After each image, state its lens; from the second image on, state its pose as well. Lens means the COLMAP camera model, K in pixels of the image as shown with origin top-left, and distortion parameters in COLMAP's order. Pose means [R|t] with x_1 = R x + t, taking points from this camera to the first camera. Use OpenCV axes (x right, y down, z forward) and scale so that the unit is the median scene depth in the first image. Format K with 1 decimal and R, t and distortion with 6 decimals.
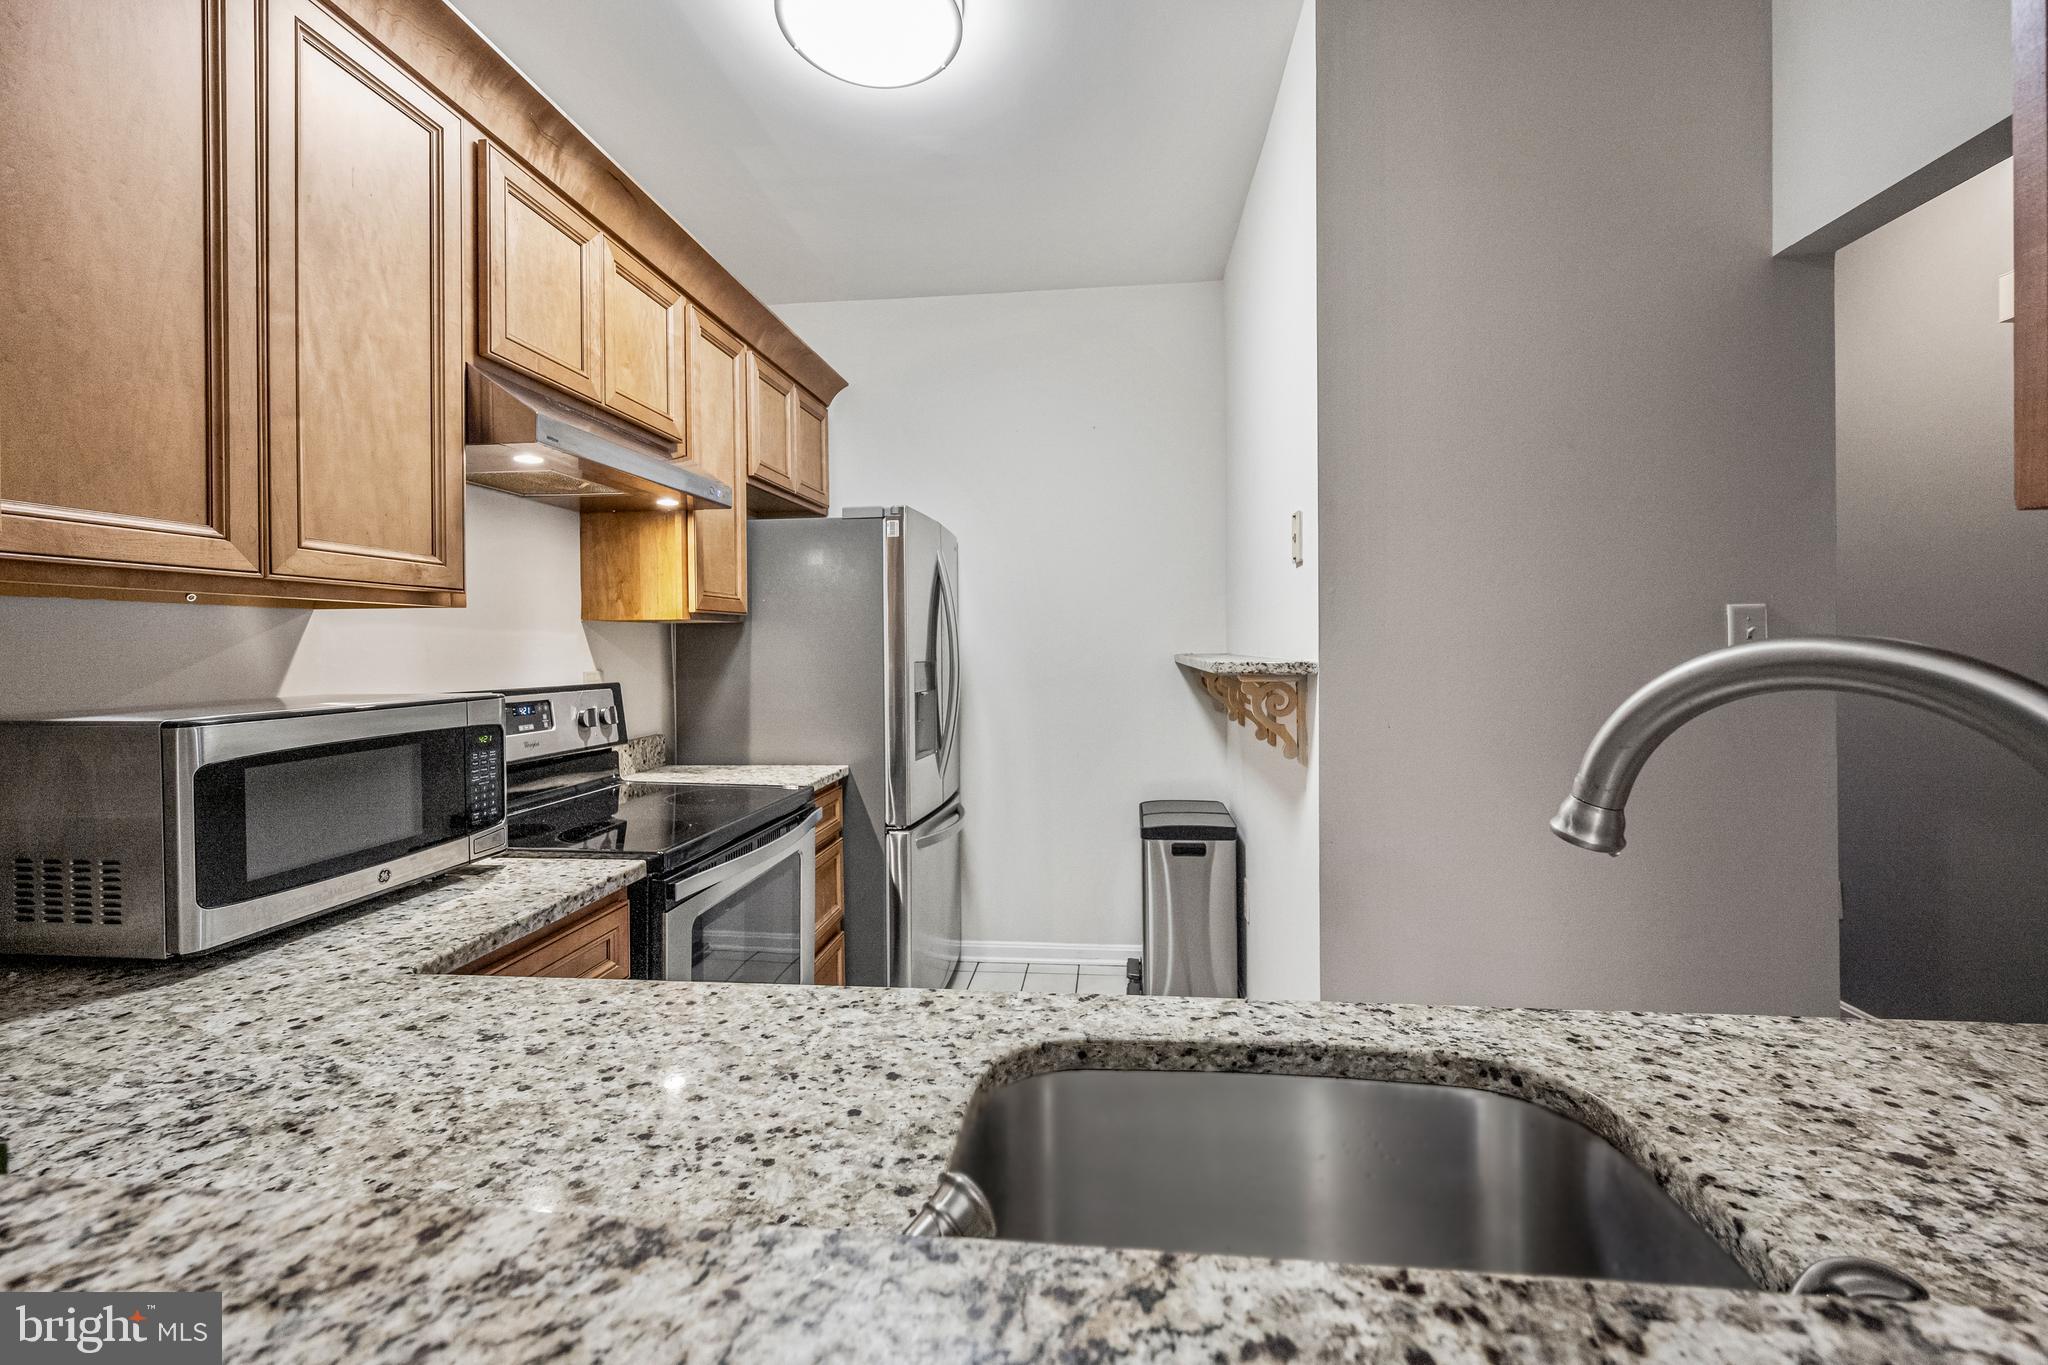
lens RADIAL K [[838.2, 0, 1034.7], [0, 838.2, 643.7], [0, 0, 1]] dist [-0.001255, 0.000446]
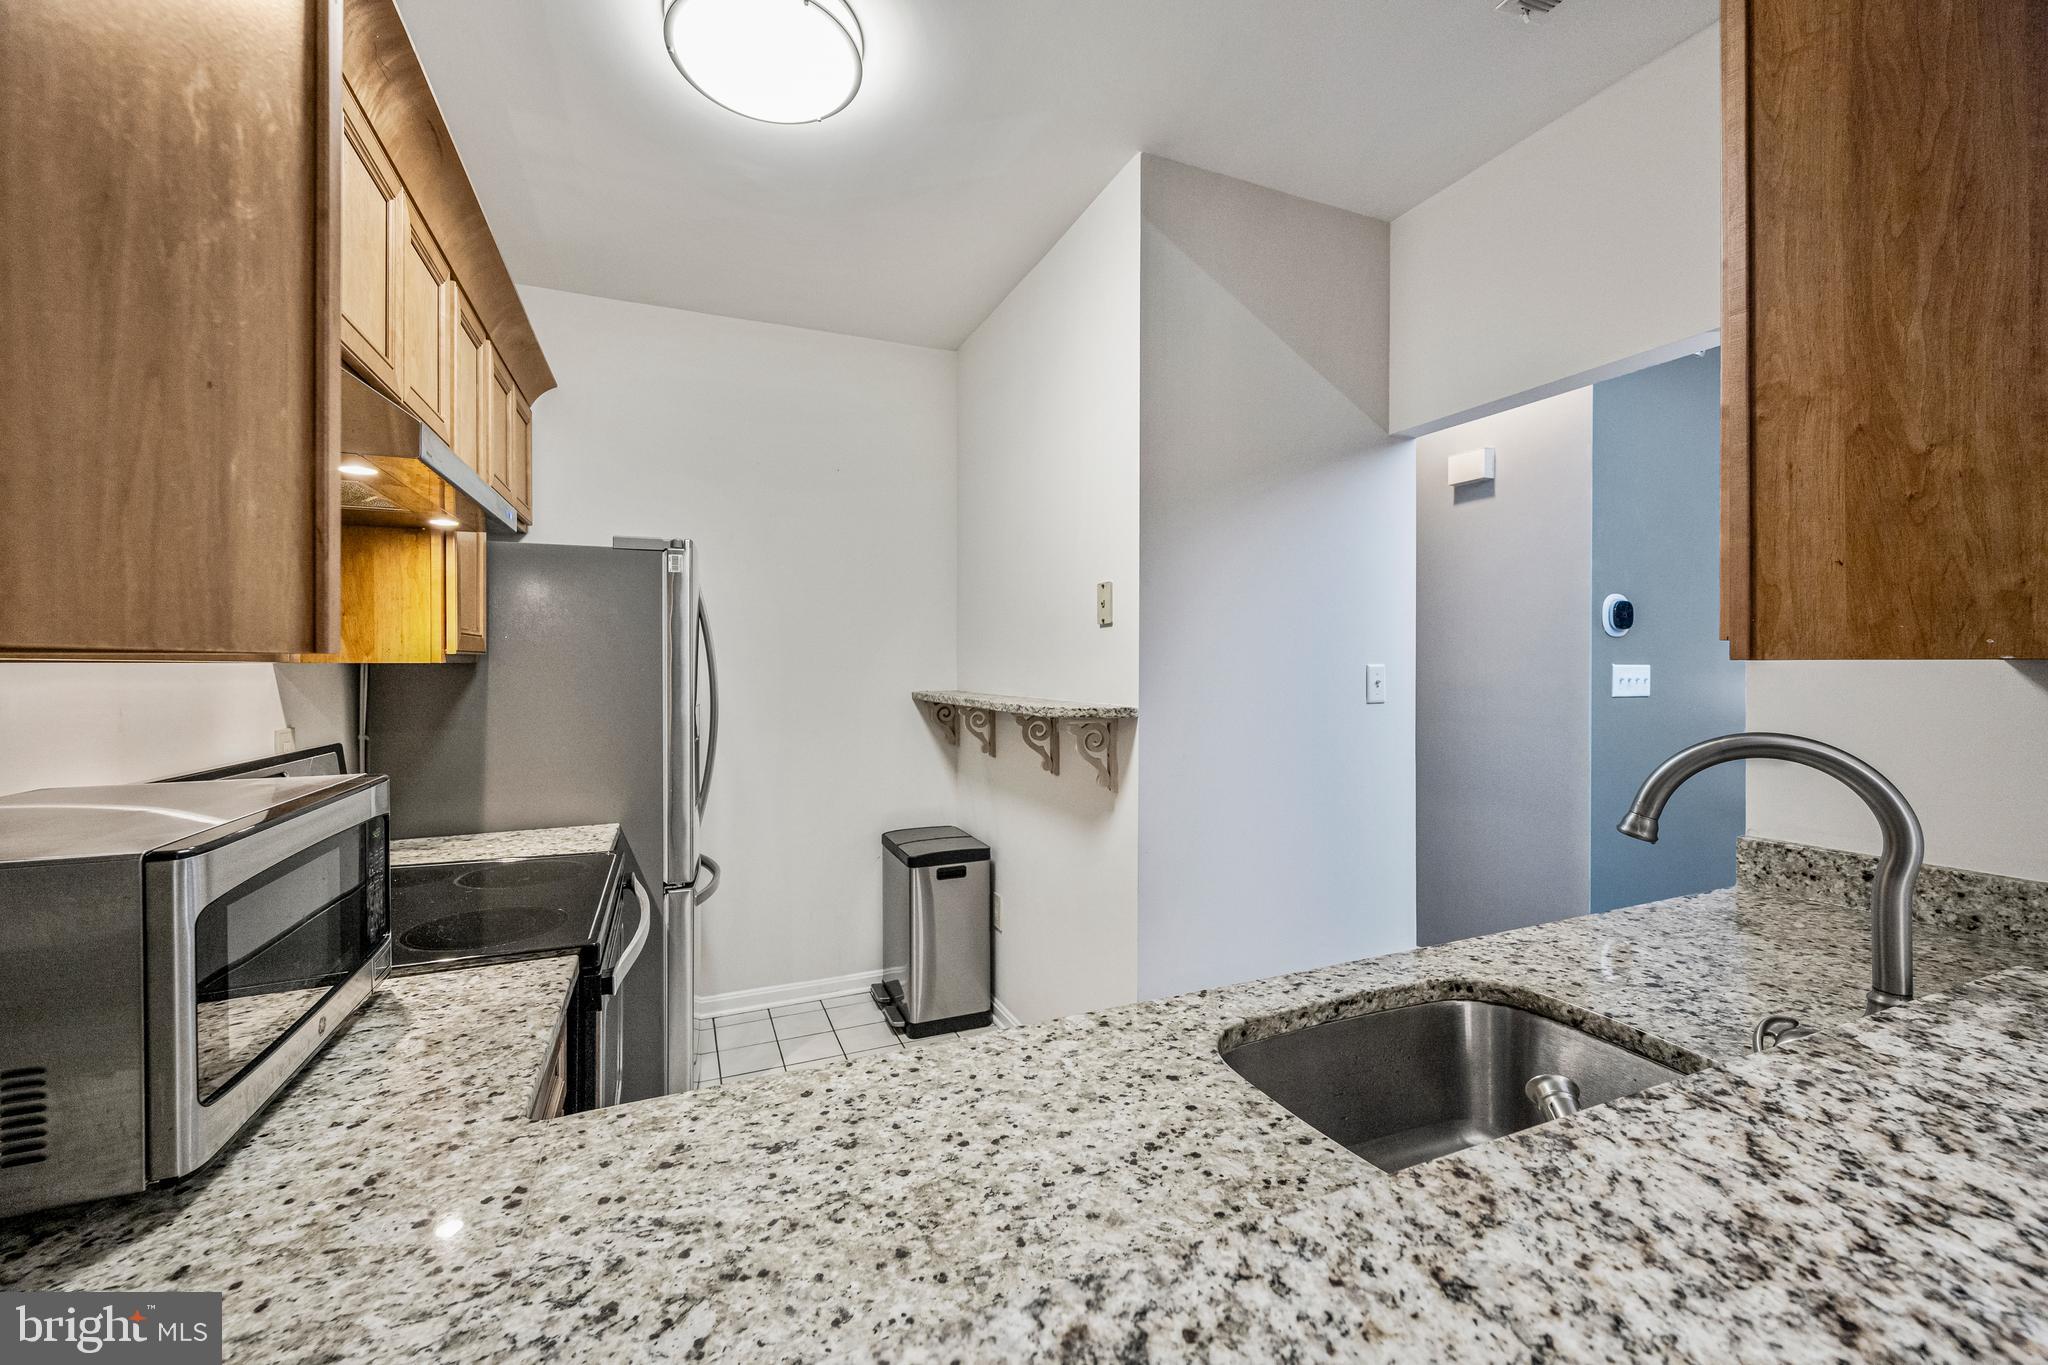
lens RADIAL K [[827.2, 0, 1026.3], [0, 827.2, 660.9], [0, 0, 1]] dist [-0.000534, -0.000030]
pose [[0.871451, 0.008933, 0.490401, -0.885179], [-0.006658, 0.999957, -0.006383, -0.082755], [-0.490437, 0.002298, 0.871473, 0.037364]]
